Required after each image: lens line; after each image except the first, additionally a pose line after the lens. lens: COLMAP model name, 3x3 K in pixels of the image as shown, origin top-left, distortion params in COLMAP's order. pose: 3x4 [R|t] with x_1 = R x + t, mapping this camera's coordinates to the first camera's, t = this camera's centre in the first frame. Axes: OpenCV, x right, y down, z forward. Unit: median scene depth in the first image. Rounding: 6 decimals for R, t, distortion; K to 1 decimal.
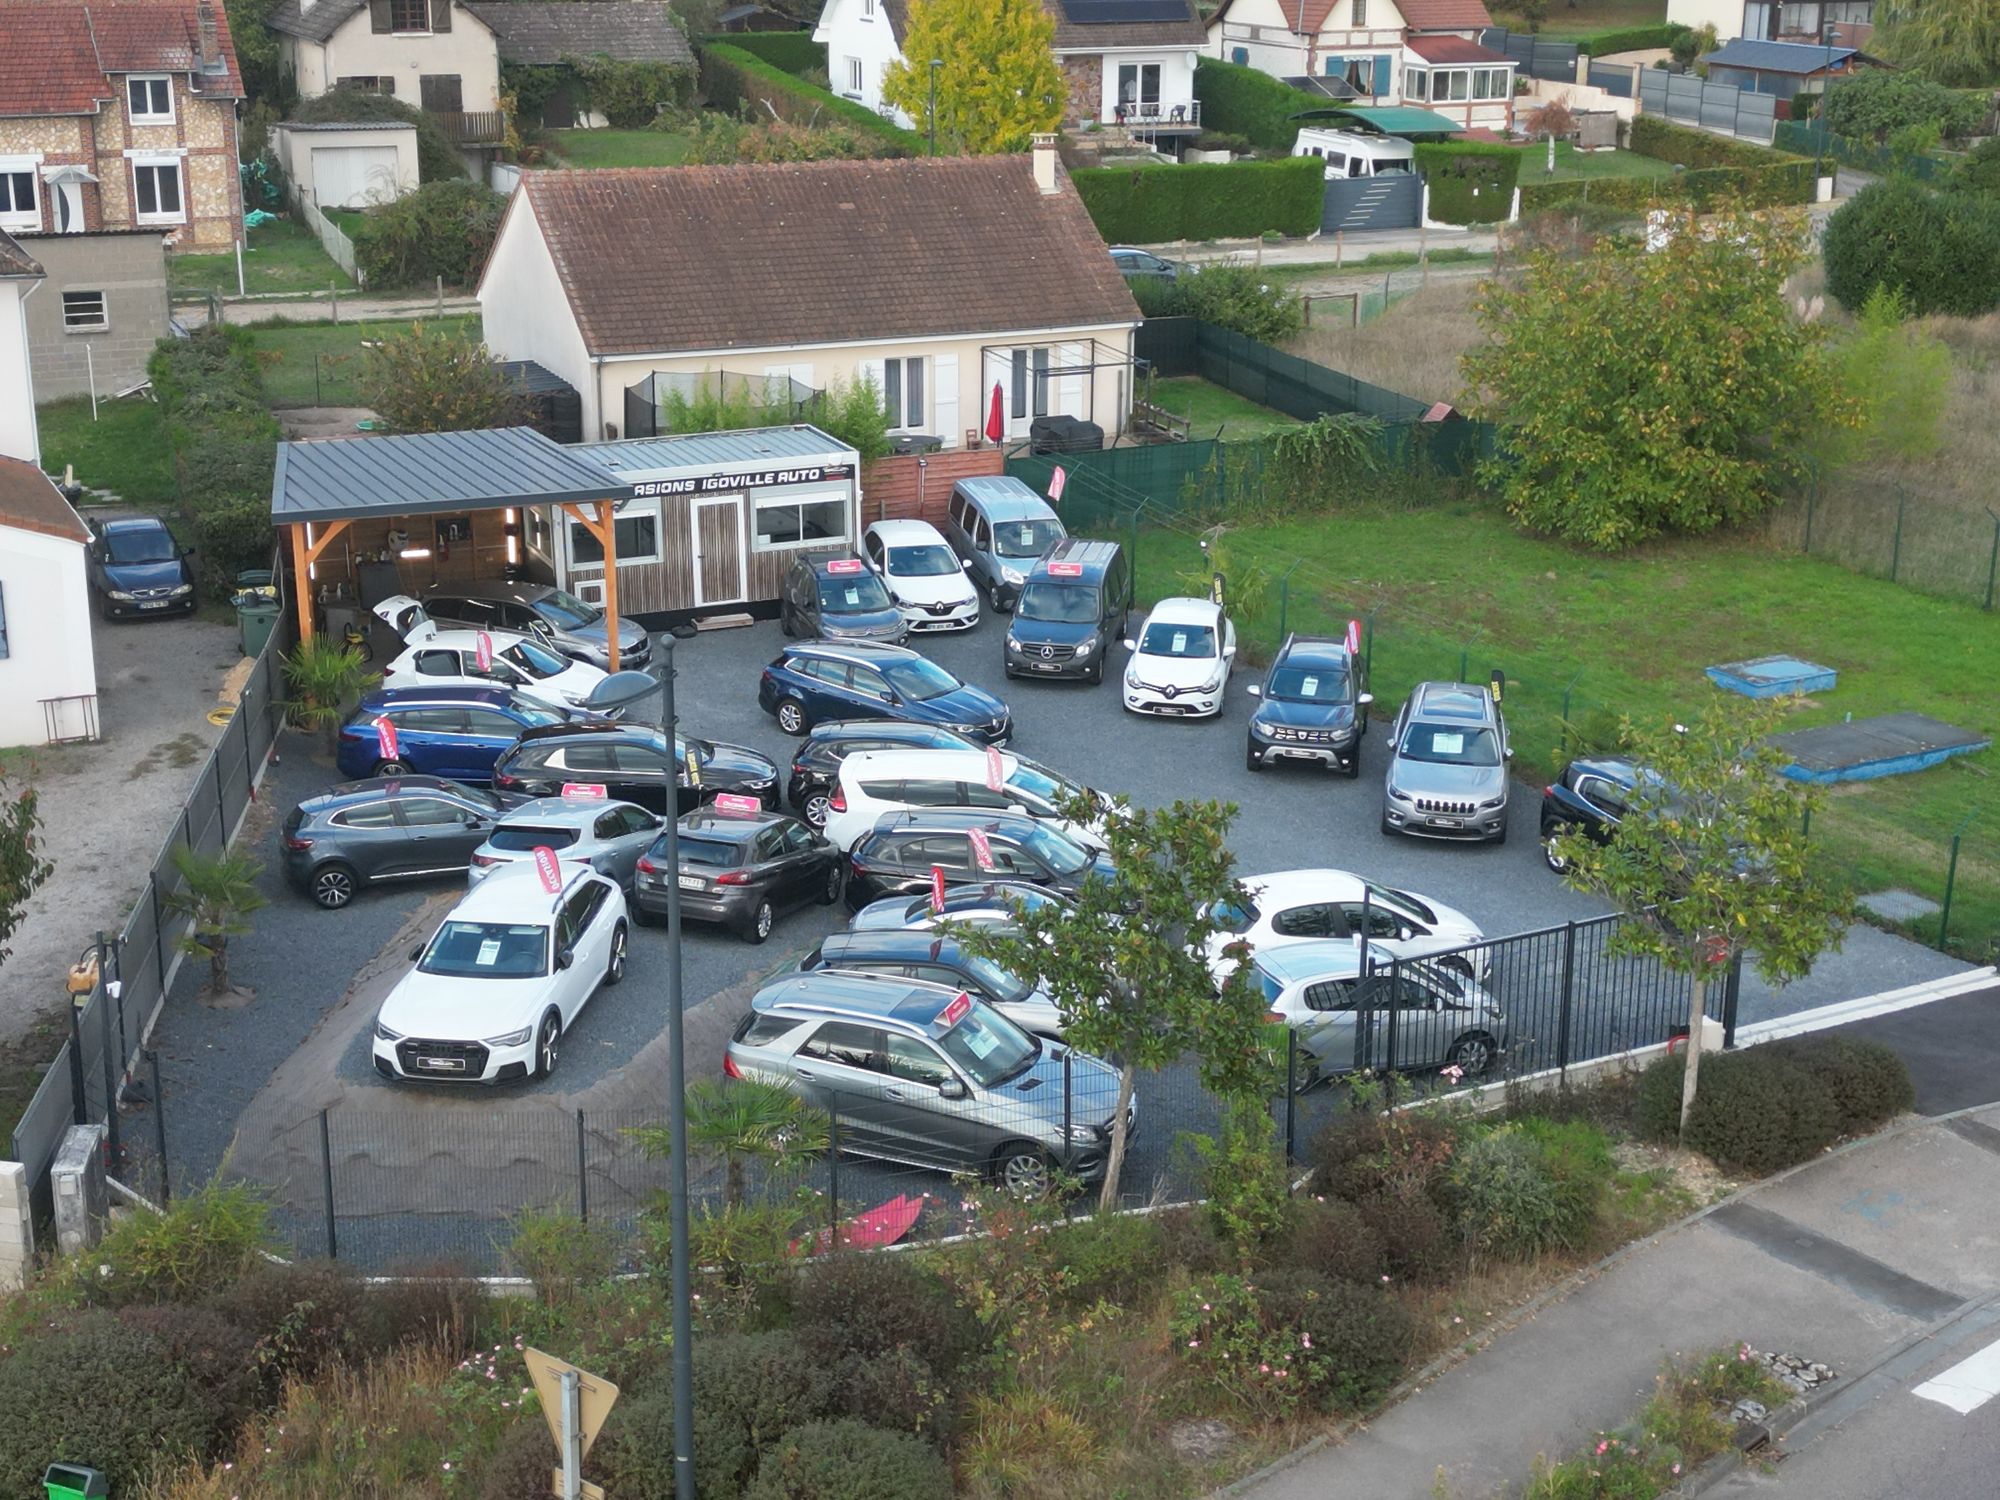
lens RADIAL K [[2767.3, 0, 1000.0], [0, 2767.3, 750.0], [0, 0, 1]] dist [0.185923, -0.559873]
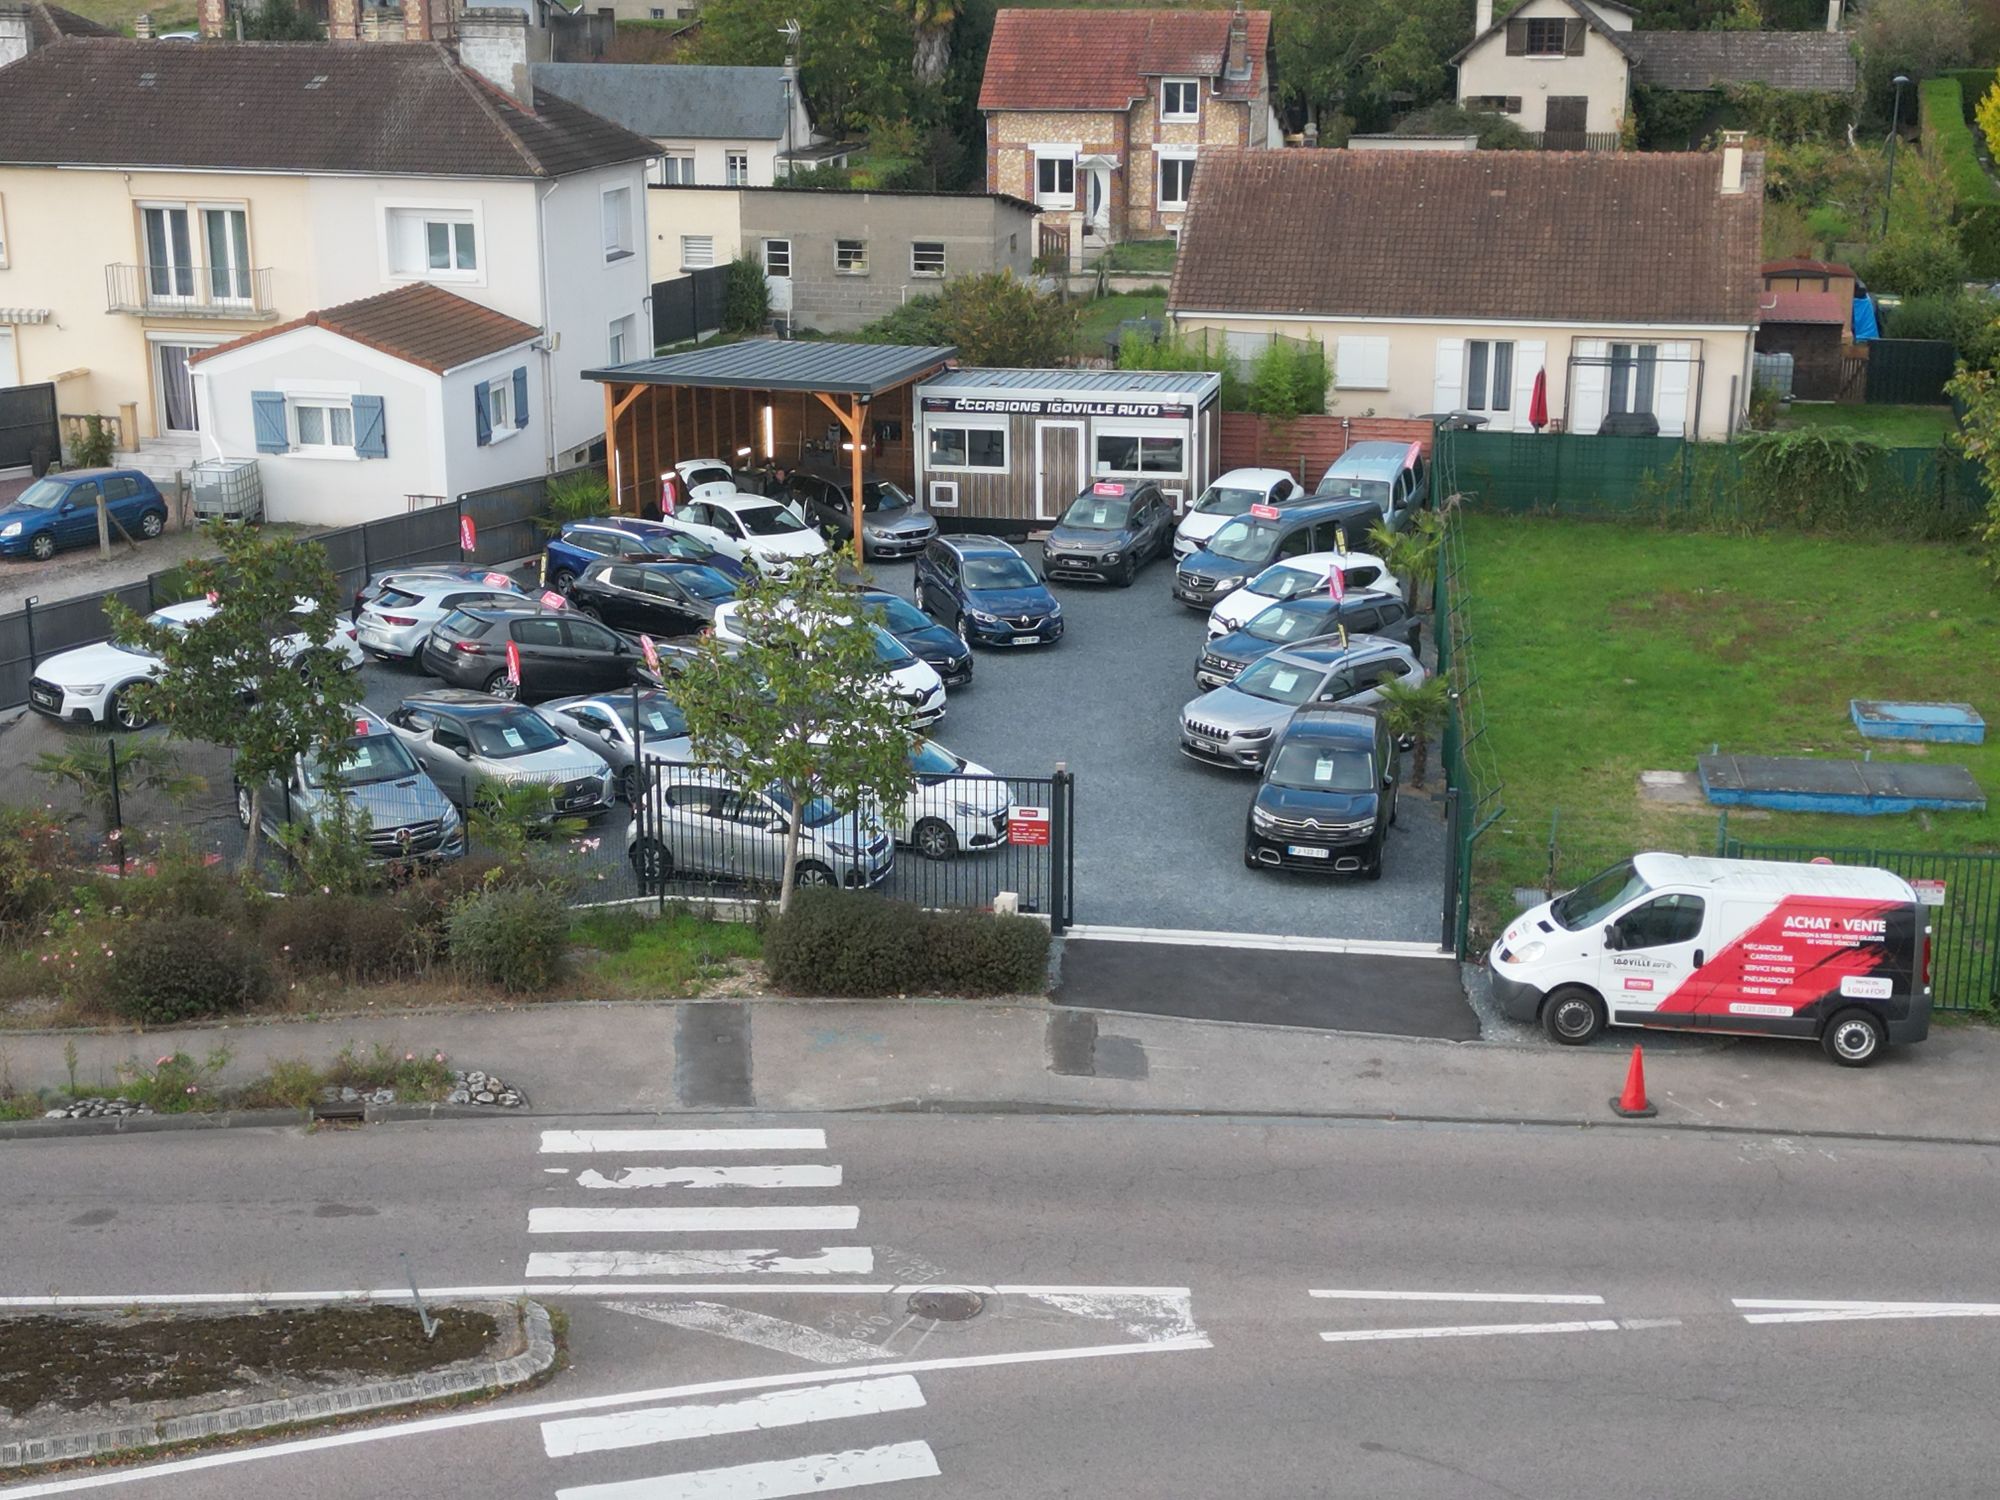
lens RADIAL K [[2767.3, 0, 1000.0], [0, 2767.3, 750.0], [0, 0, 1]] dist [0.185923, -0.559873]
pose [[0.798569, 0.163385, -0.579304, 0.438553], [-0.179666, 0.983281, 0.029653, 0.007174], [0.574463, 0.080402, 0.814572, 0.083688]]
